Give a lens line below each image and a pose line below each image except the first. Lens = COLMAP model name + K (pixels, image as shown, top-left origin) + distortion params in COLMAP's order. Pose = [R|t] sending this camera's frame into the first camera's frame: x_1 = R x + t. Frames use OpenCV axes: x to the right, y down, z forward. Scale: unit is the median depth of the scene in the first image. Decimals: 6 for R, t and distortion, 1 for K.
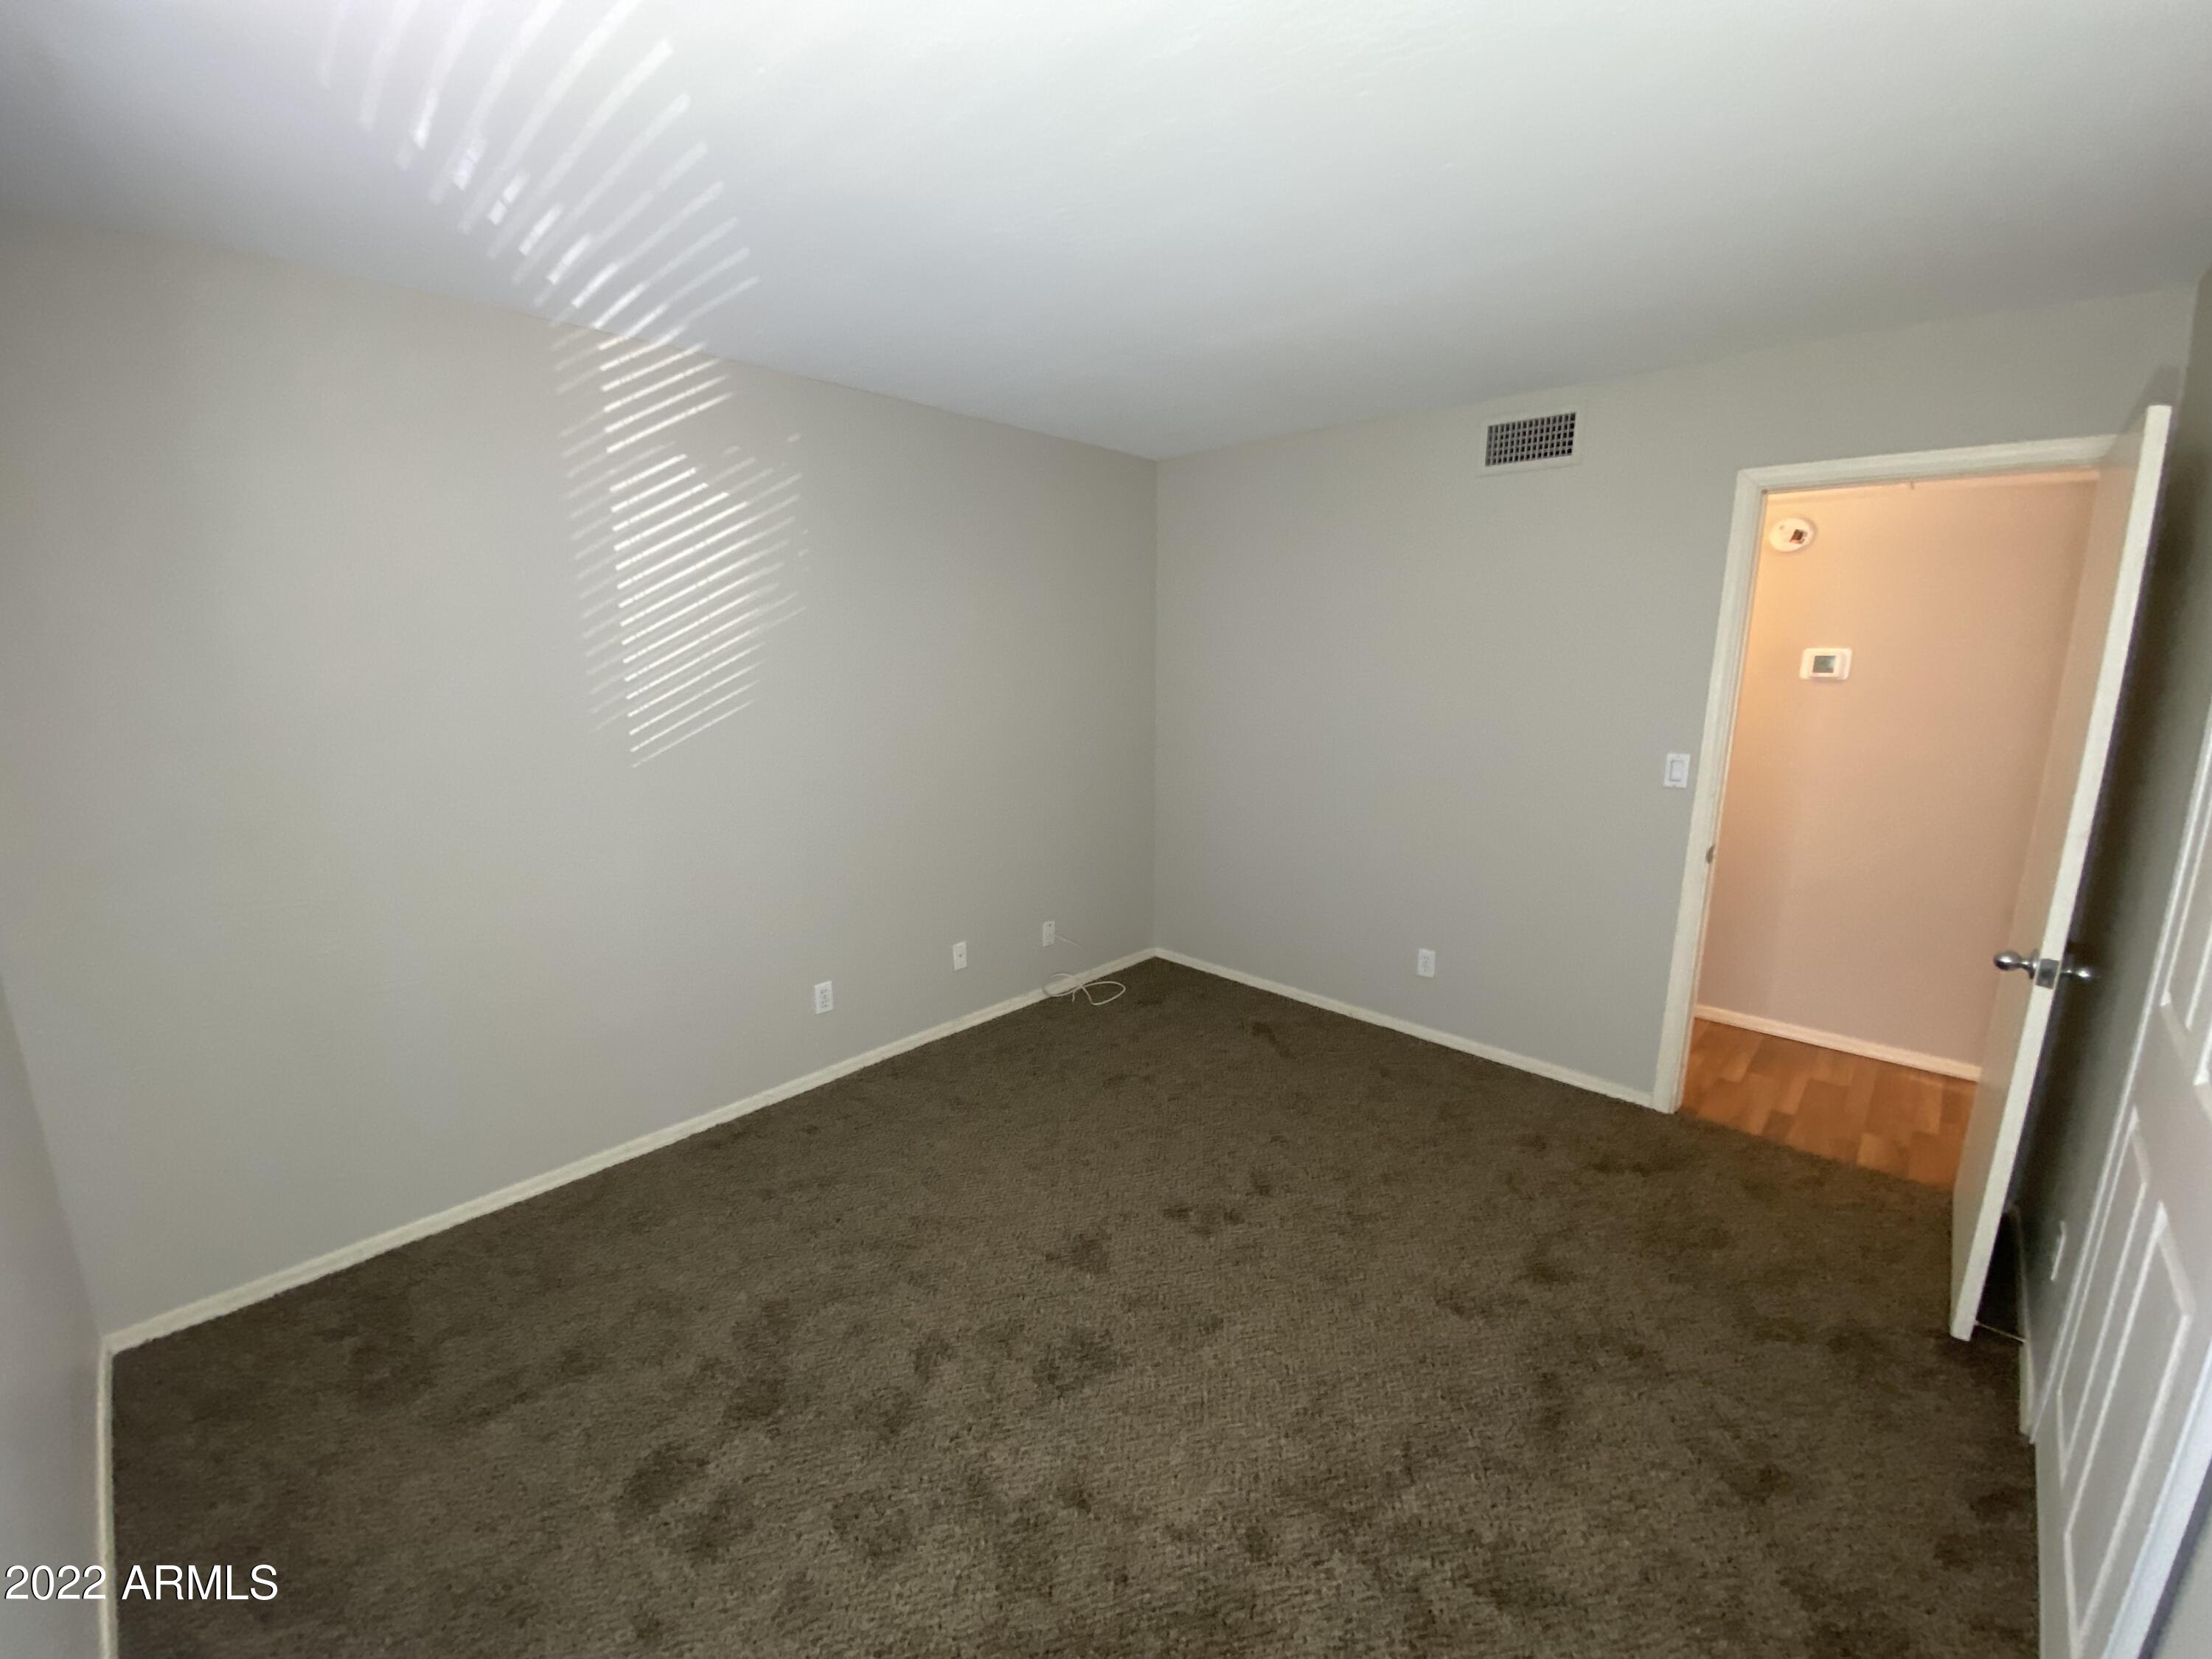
lens RADIAL K [[904.8, 0, 1096.4], [0, 904.8, 837.5], [0, 0, 1]] dist [0.061604, -0.038809]
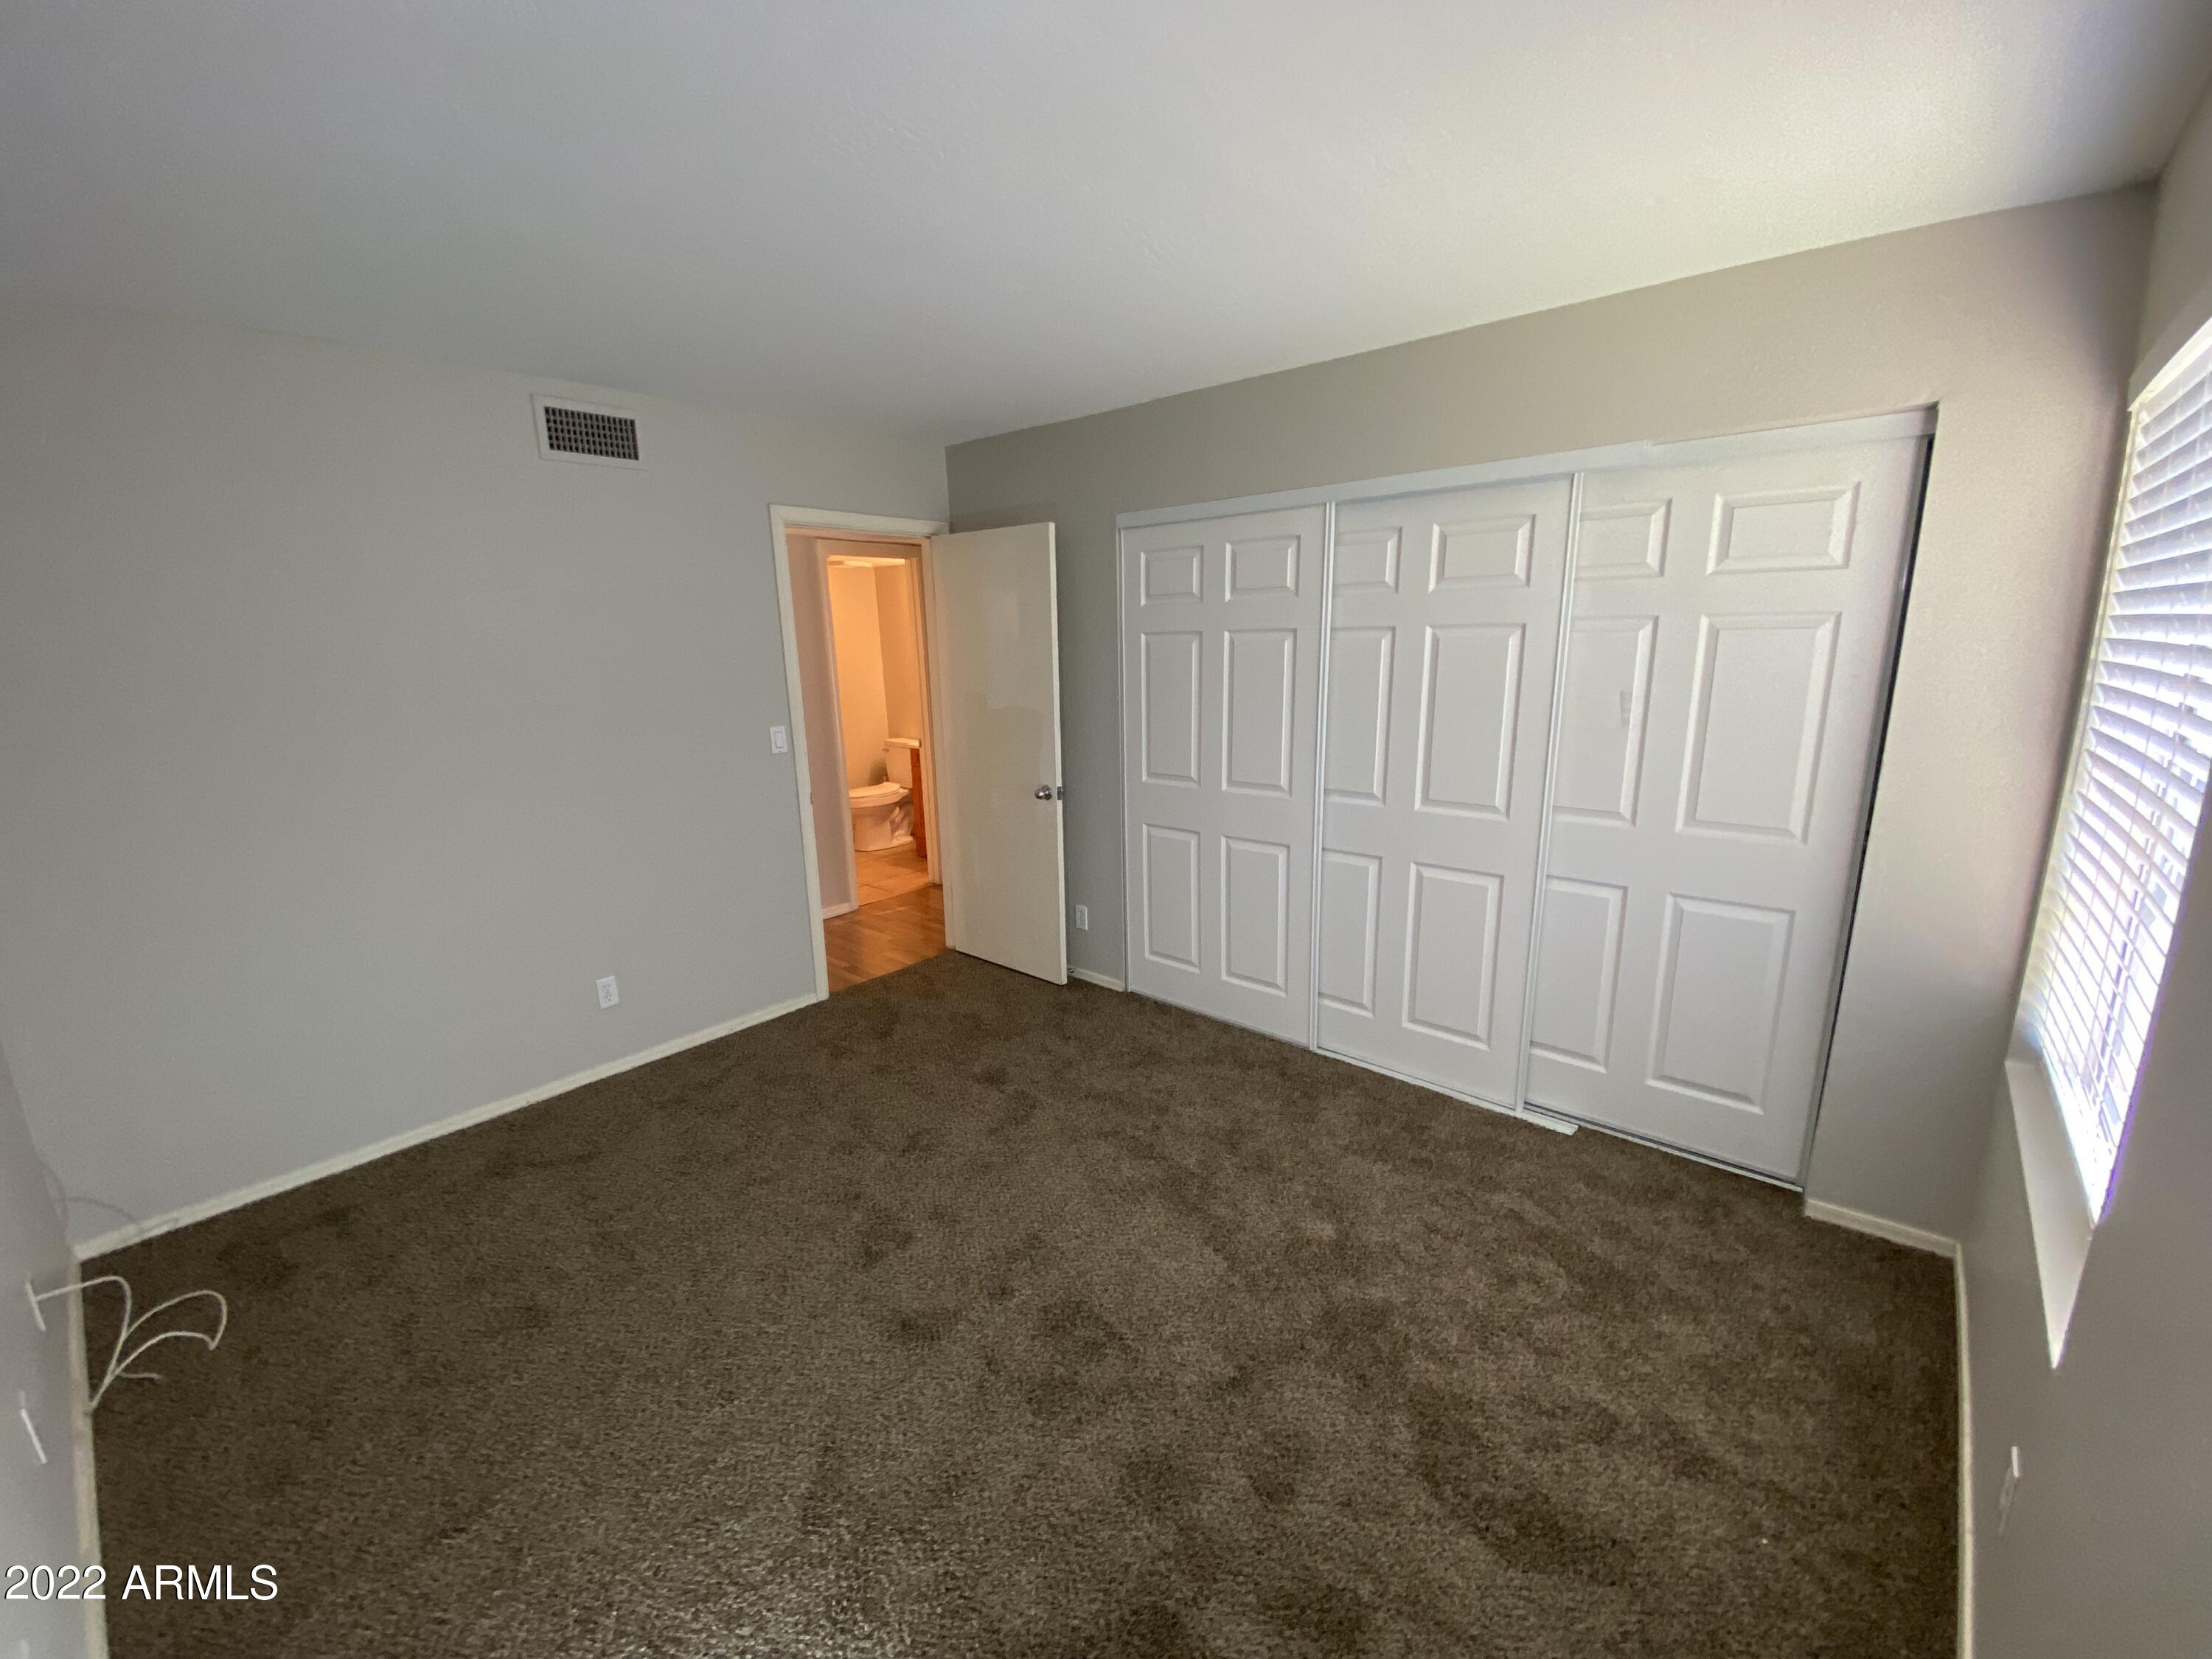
lens RADIAL K [[904.8, 0, 1096.4], [0, 904.8, 837.5], [0, 0, 1]] dist [0.061604, -0.038809]
pose [[-0.045746, -0.219381, 0.974566, -0.670680], [0.226889, 0.947809, 0.224008, -0.132650], [-0.972846, 0.231365, 0.006417, 0.624134]]
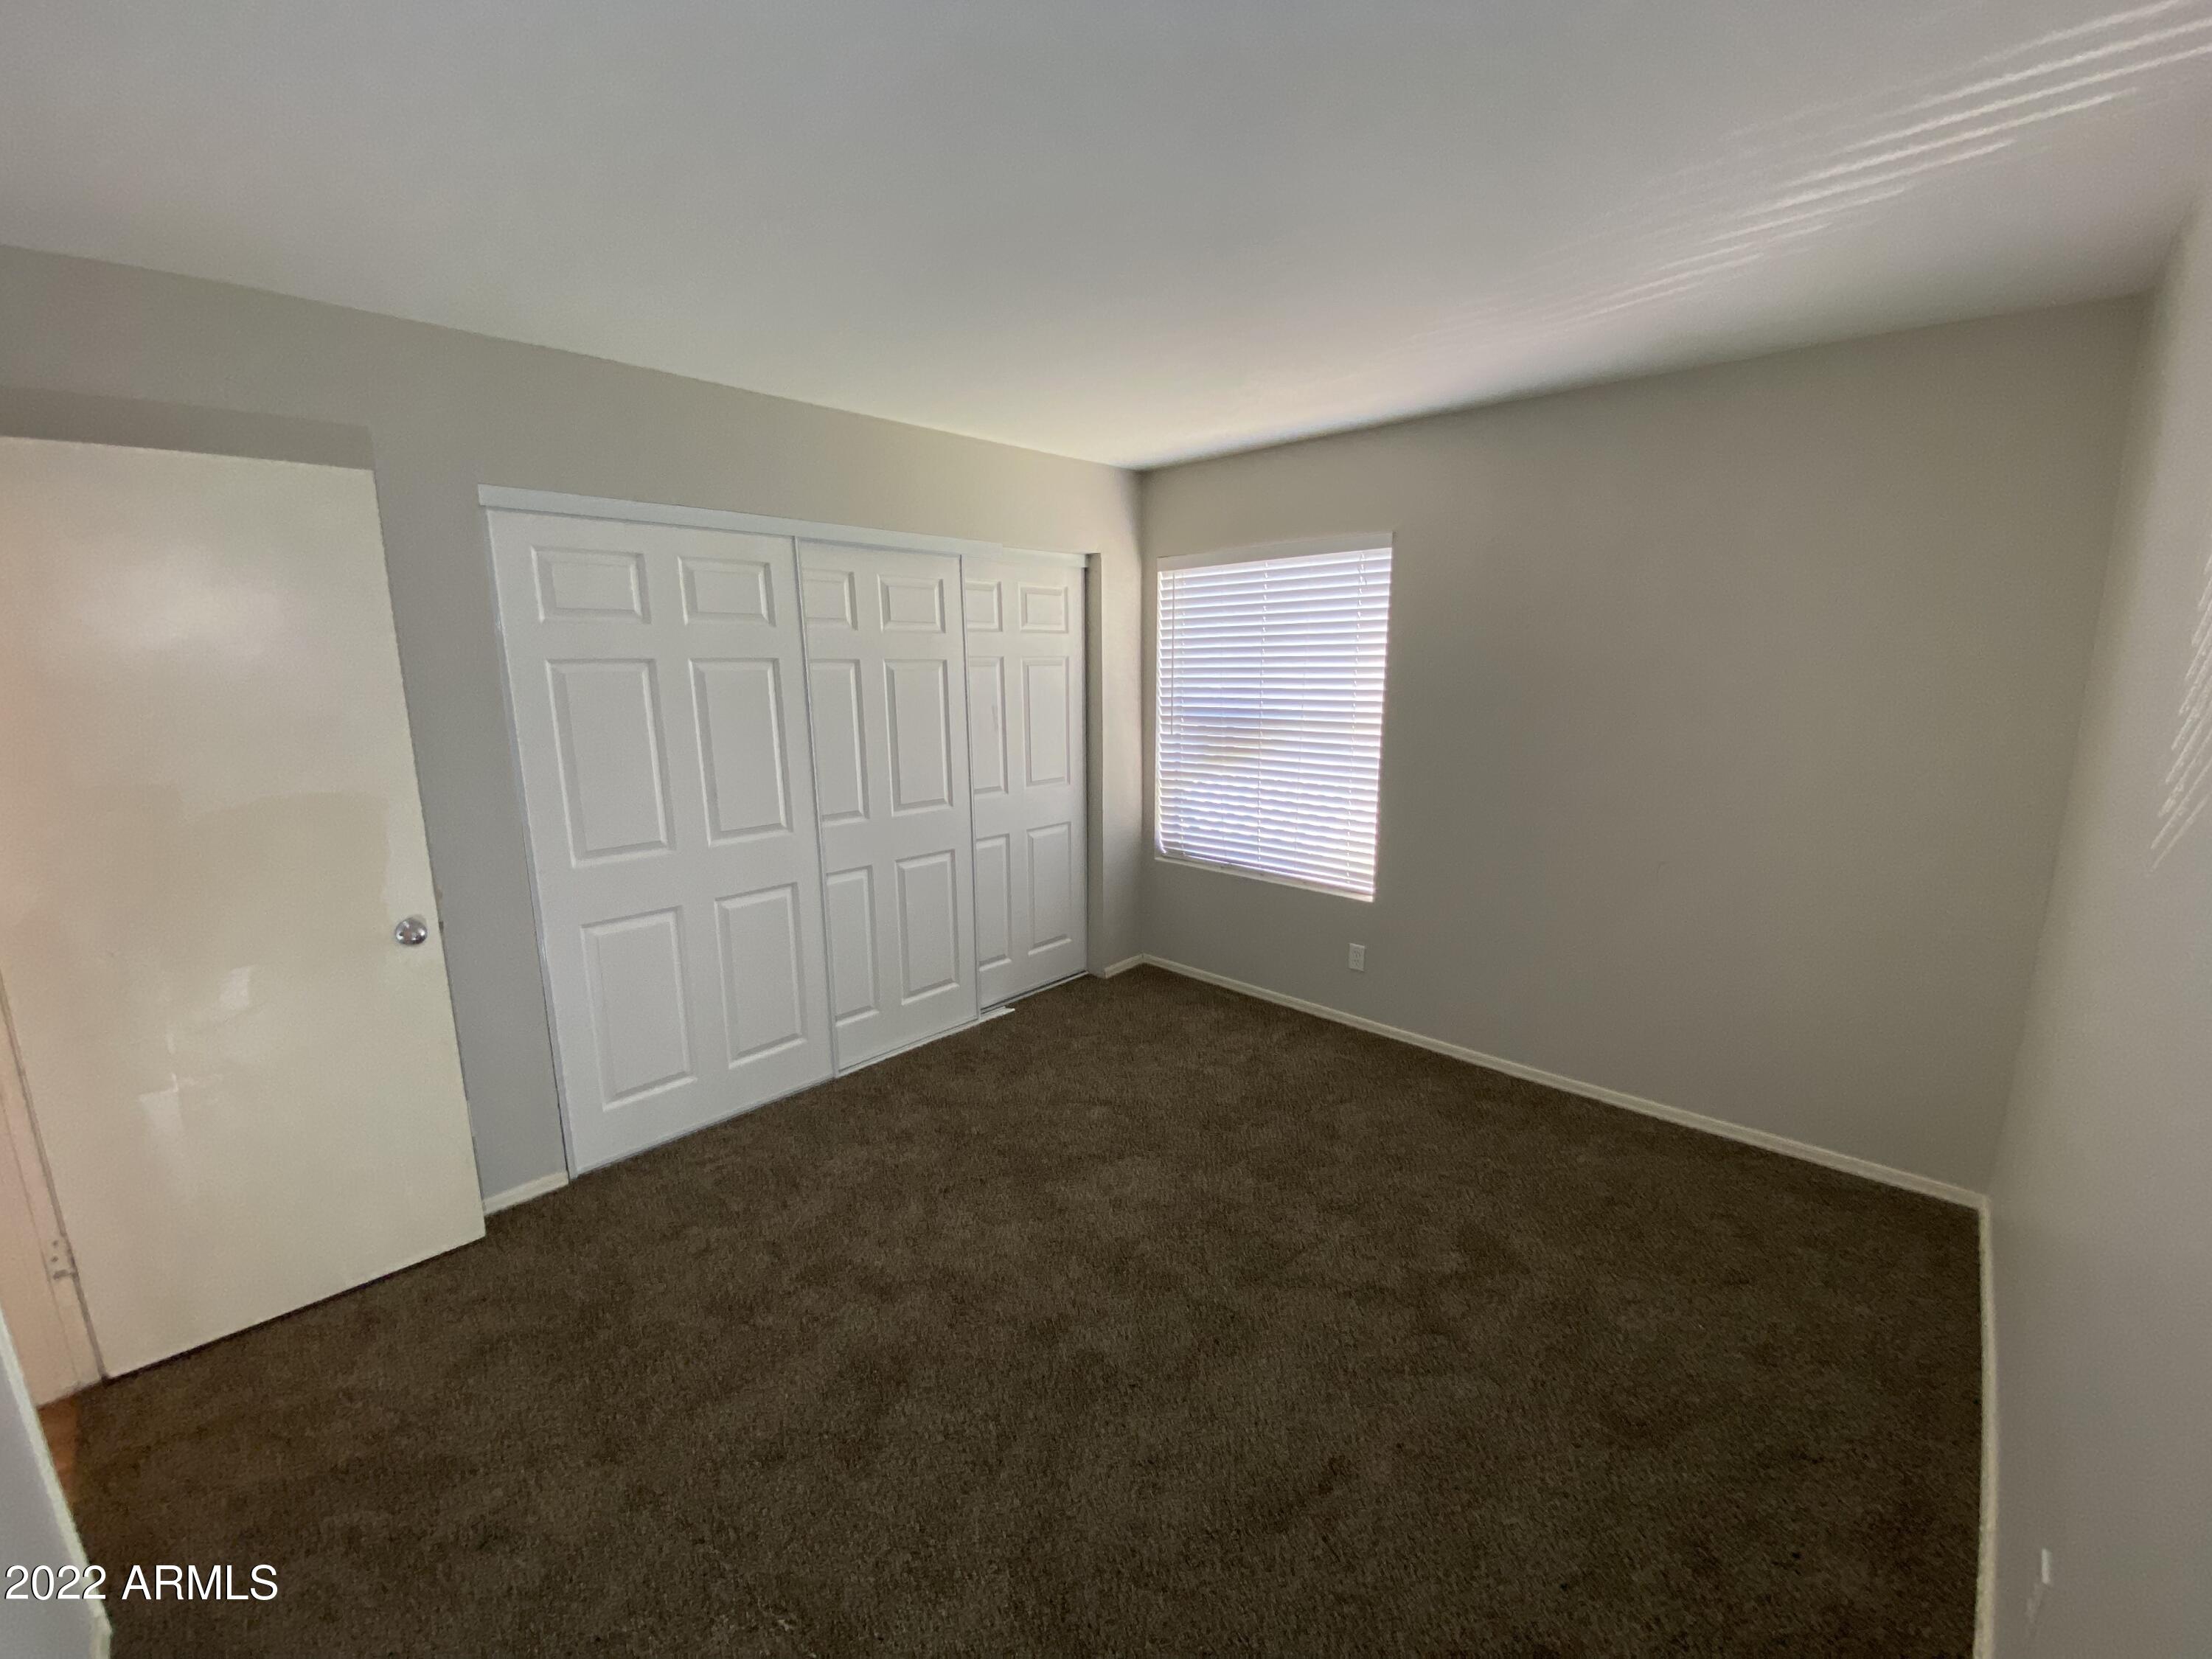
lens RADIAL K [[904.8, 0, 1096.4], [0, 904.8, 837.5], [0, 0, 1]] dist [0.061604, -0.038809]
pose [[-0.999791, 0.014877, -0.014045, 0.100832], [0.008169, 0.919667, 0.392615, -0.297133], [0.018758, 0.392418, -0.919596, 1.417696]]
